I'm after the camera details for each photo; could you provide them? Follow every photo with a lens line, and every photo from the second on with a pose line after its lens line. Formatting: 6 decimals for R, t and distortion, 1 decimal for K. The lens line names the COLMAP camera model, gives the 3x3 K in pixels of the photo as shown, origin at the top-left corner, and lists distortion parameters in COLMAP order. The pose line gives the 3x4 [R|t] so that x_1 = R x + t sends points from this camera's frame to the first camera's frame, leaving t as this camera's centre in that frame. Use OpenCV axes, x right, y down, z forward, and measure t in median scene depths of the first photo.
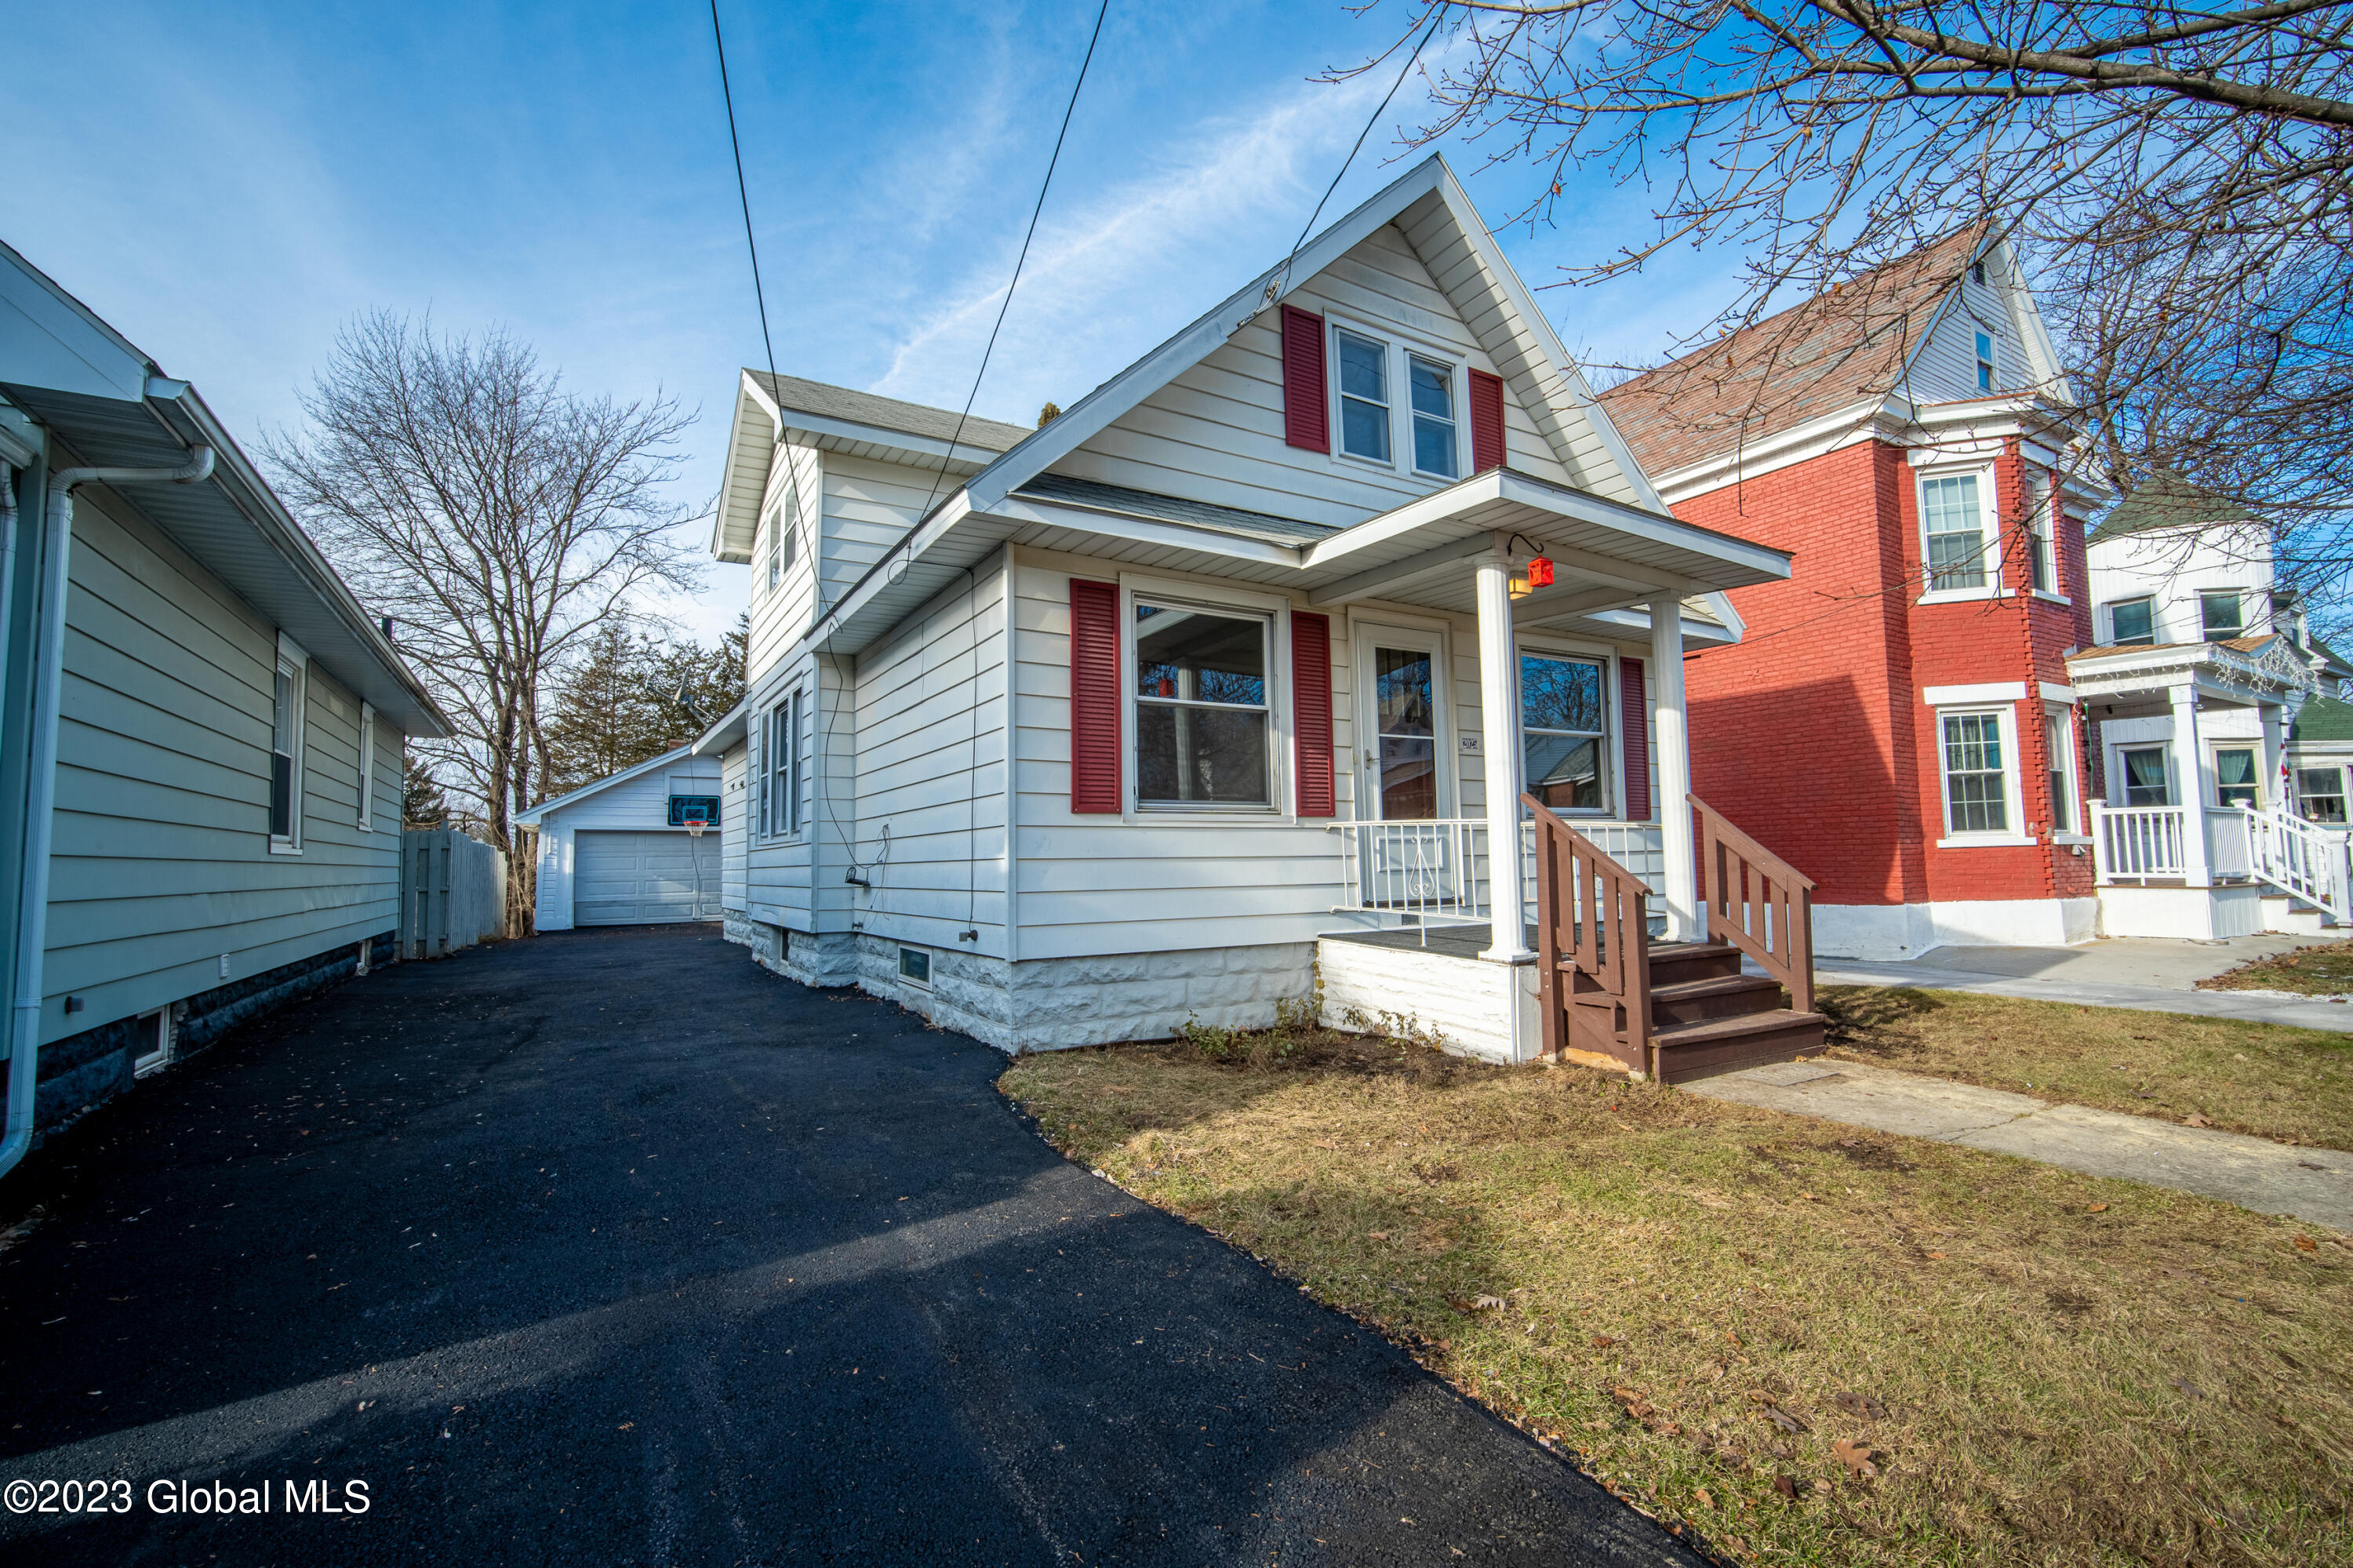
lens RADIAL K [[1024.0, 0, 1175.1], [0, 1024.0, 789.3], [0, 0, 1]] dist [-0.002762, -0.000333]
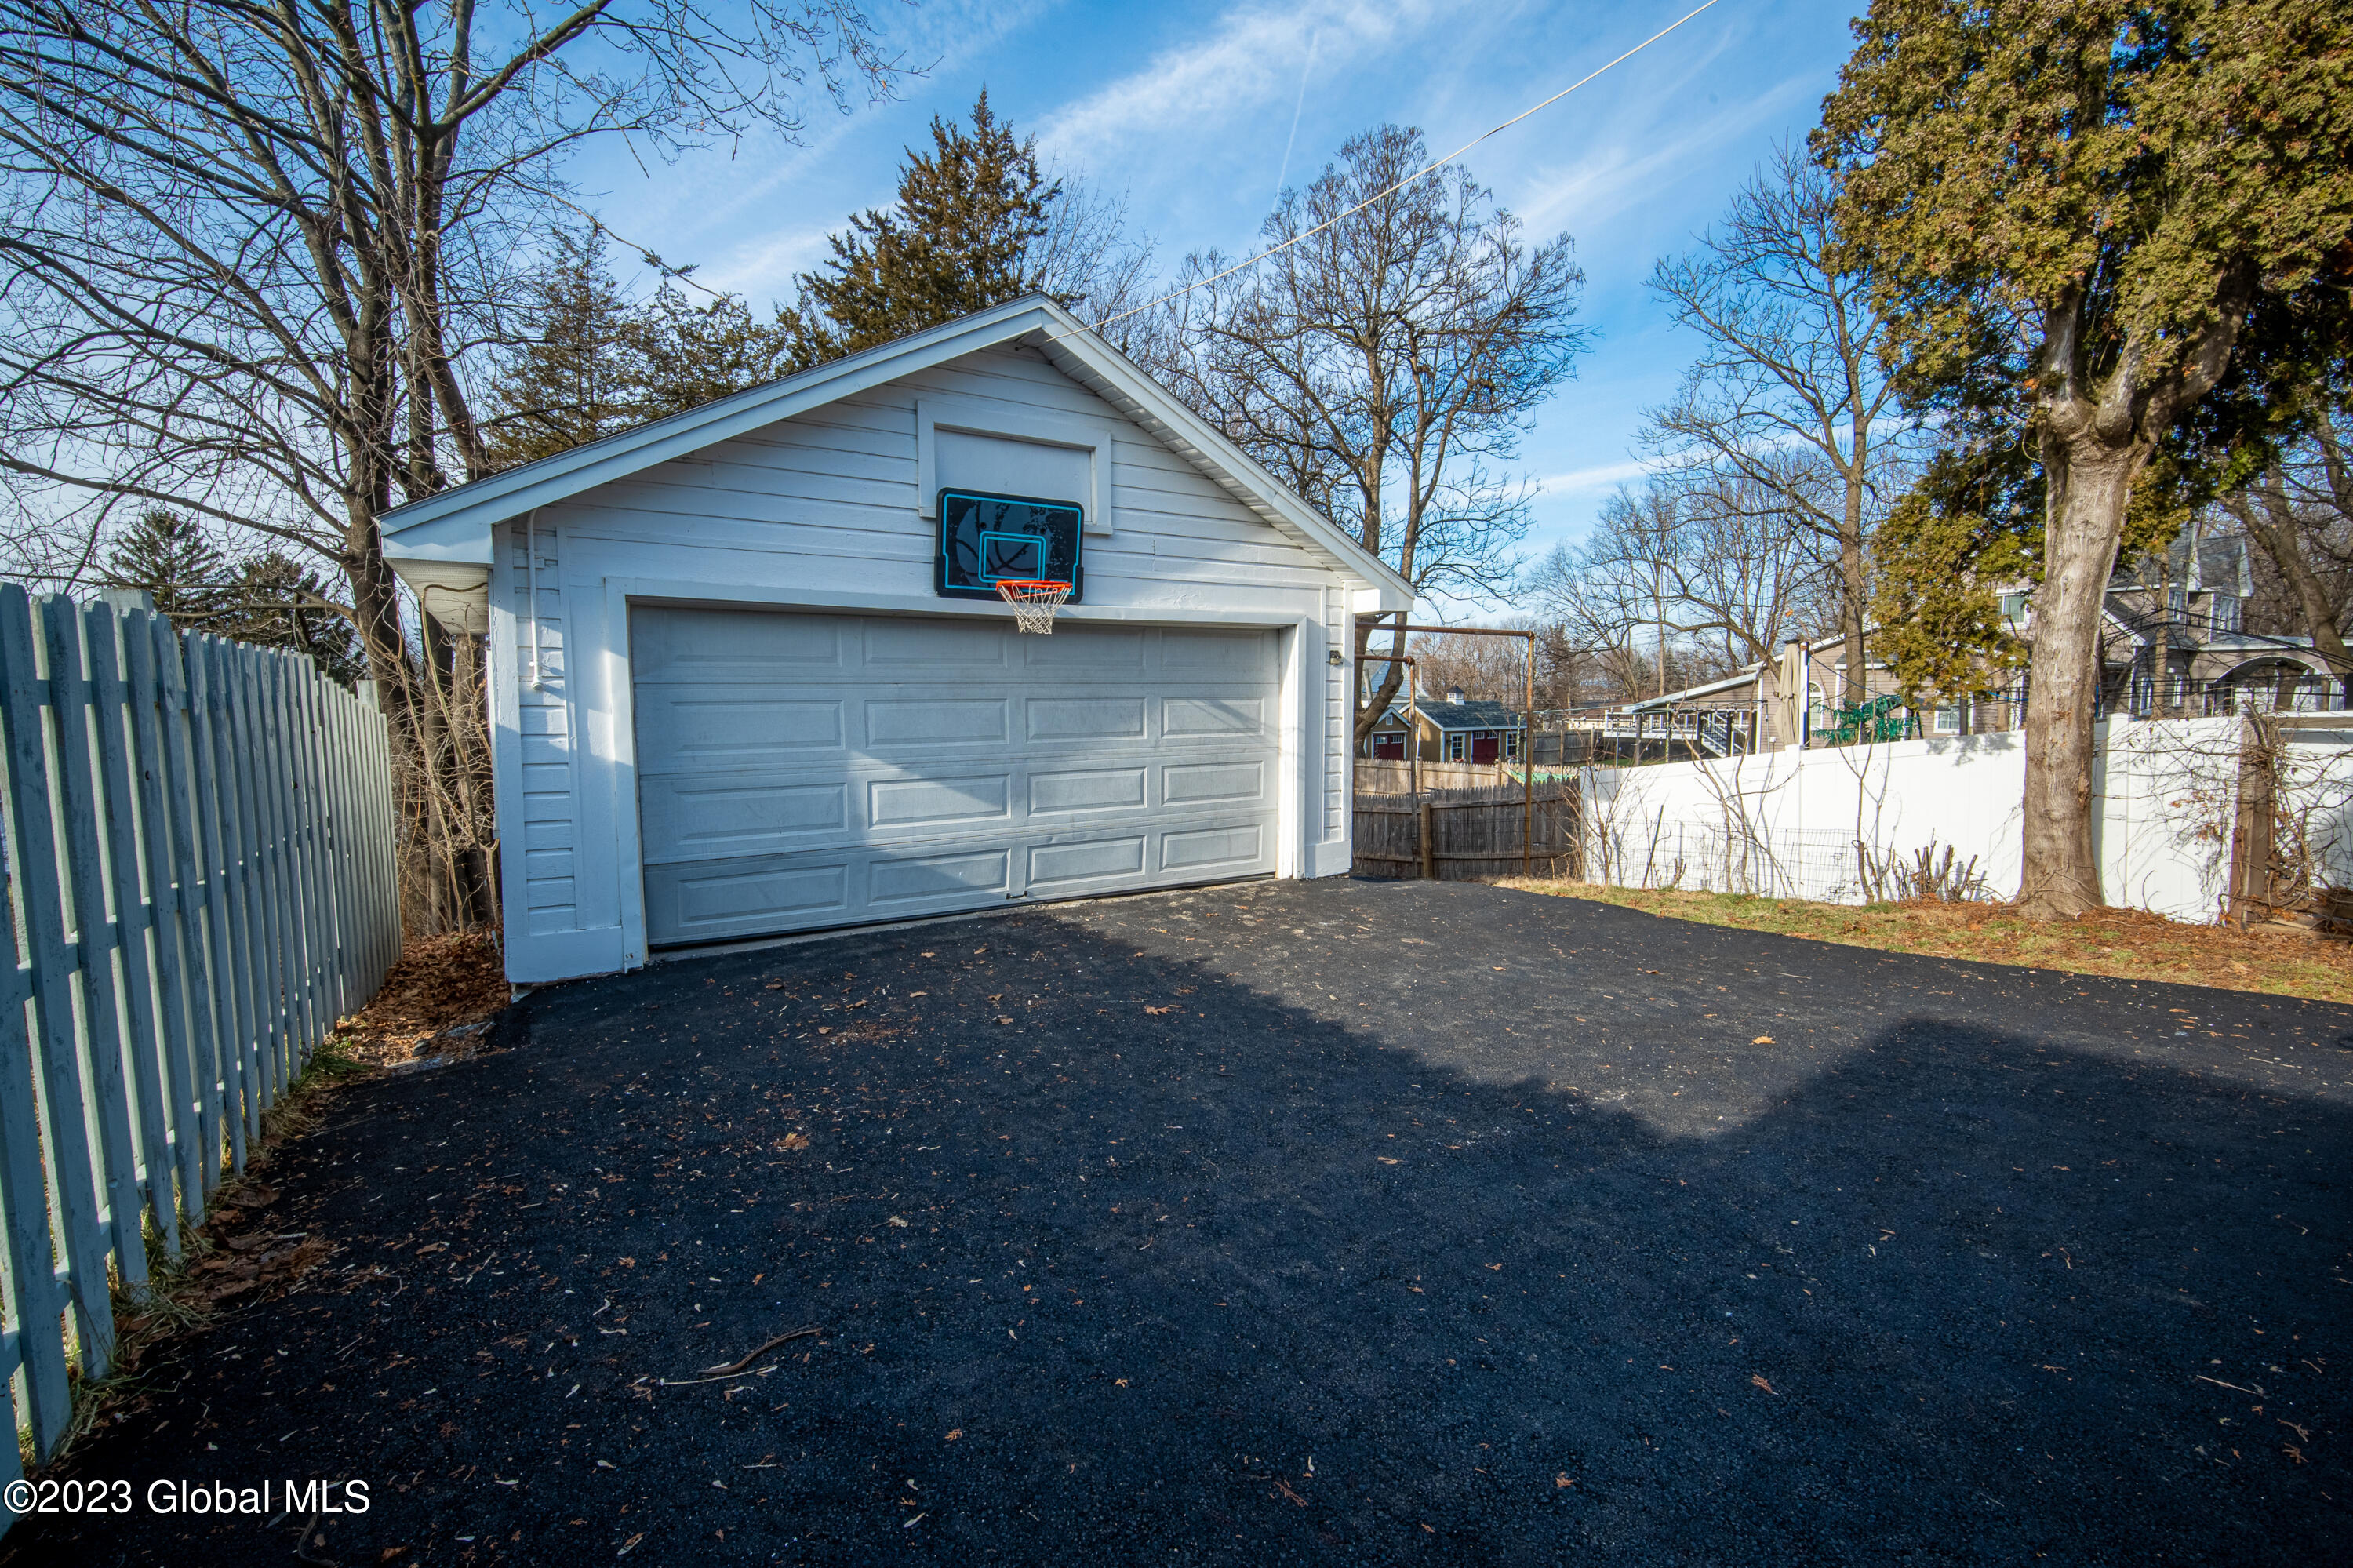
lens RADIAL K [[1024.0, 0, 1175.4], [0, 1024.0, 783.6], [0, 0, 1]] dist [-0.002762, -0.000333]
pose [[0.998830, 0.006047, 0.047979, -0.441323], [-0.013273, 0.988330, 0.151751, 0.043224], [-0.046501, -0.152211, 0.987254, 0.699162]]
